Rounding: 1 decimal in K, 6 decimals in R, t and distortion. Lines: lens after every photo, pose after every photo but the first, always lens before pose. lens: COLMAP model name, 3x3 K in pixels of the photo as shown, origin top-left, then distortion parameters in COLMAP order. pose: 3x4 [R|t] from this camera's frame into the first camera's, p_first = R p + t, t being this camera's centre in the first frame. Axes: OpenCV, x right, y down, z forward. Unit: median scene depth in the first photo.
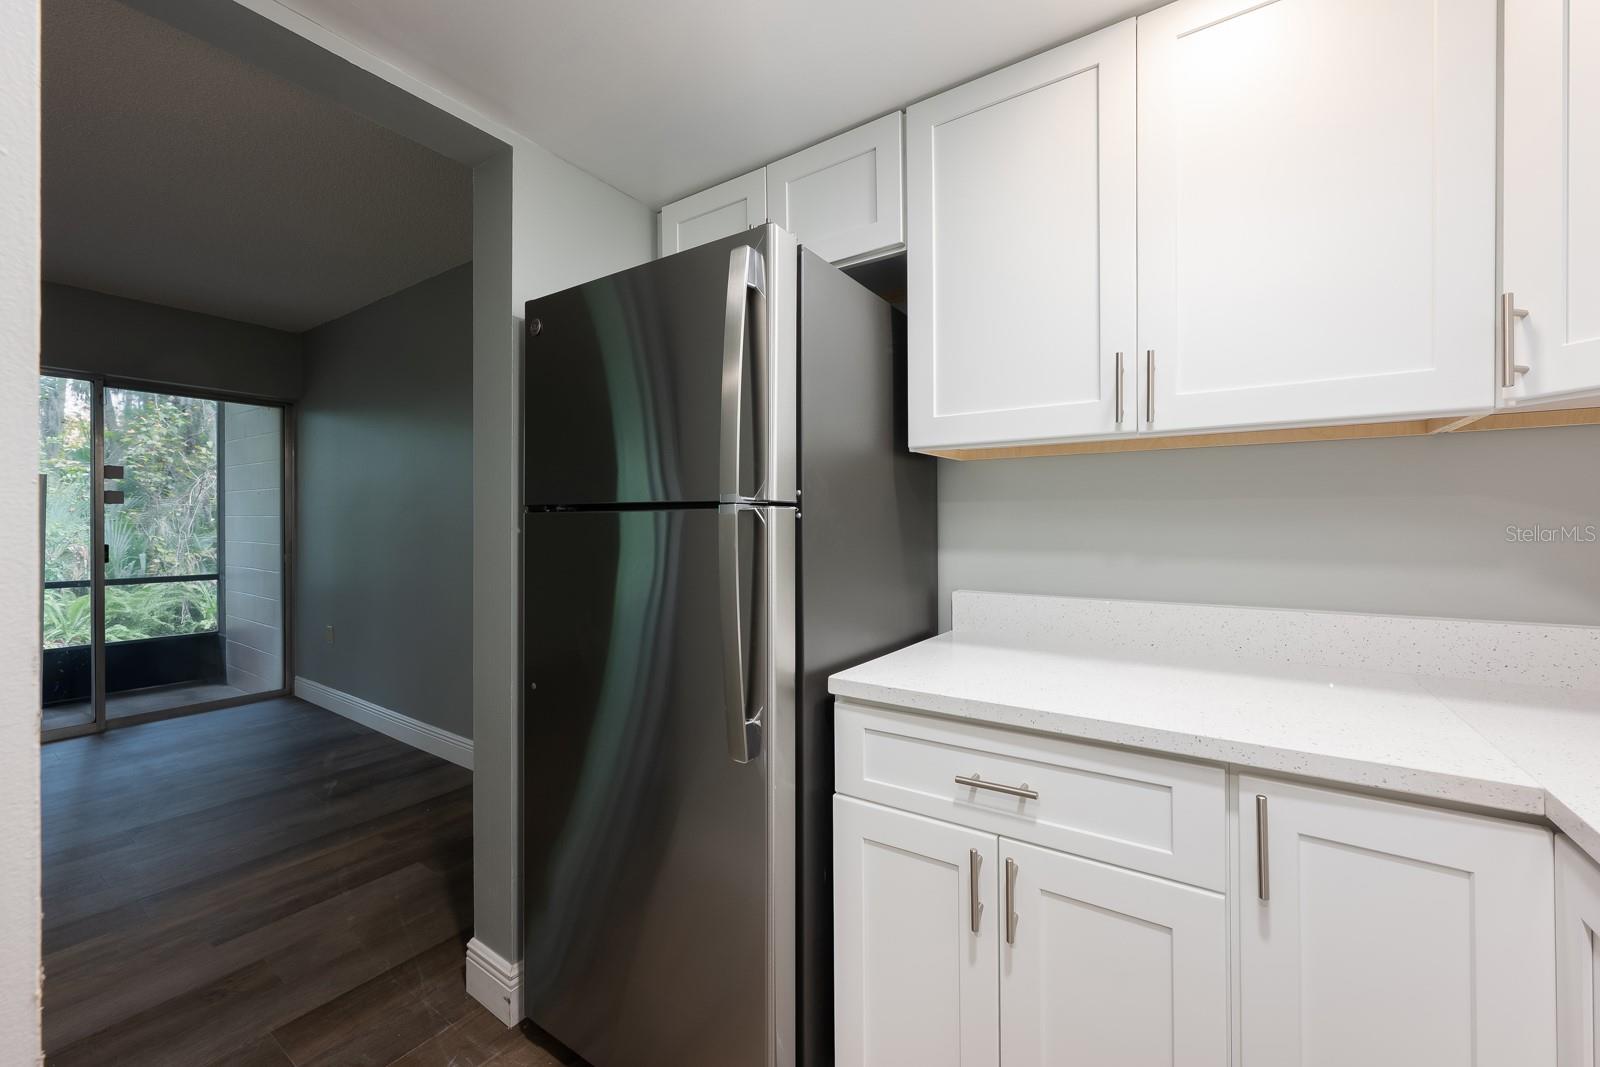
lens RADIAL K [[625.5, 0, 800.3], [0, 625.5, 527.2], [0, 0, 1]] dist [-0.002485, -0.000180]
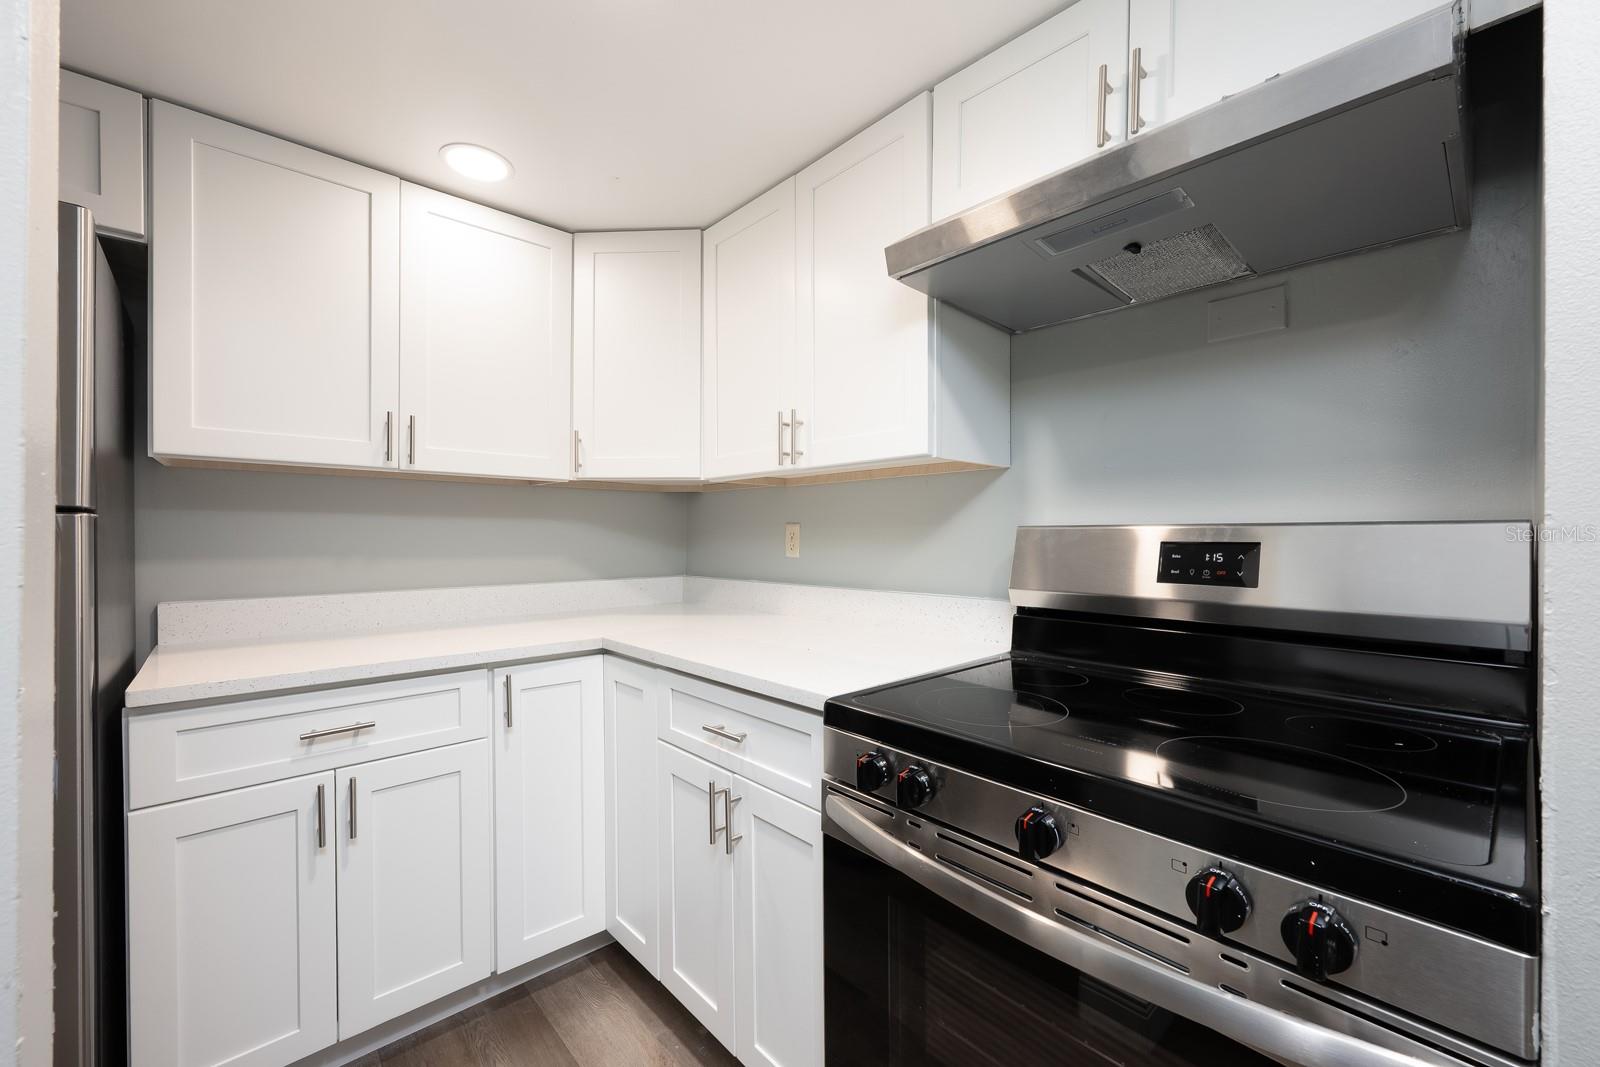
lens RADIAL K [[634.8, 0, 797.6], [0, 634.8, 537.2], [0, 0, 1]] dist [-0.000715, -0.000057]
pose [[0.237132, -0.004391, 0.971468, -0.758415], [0.001497, 0.999990, 0.004155, 0.000386], [-0.971476, 0.000469, 0.237136, -0.267742]]
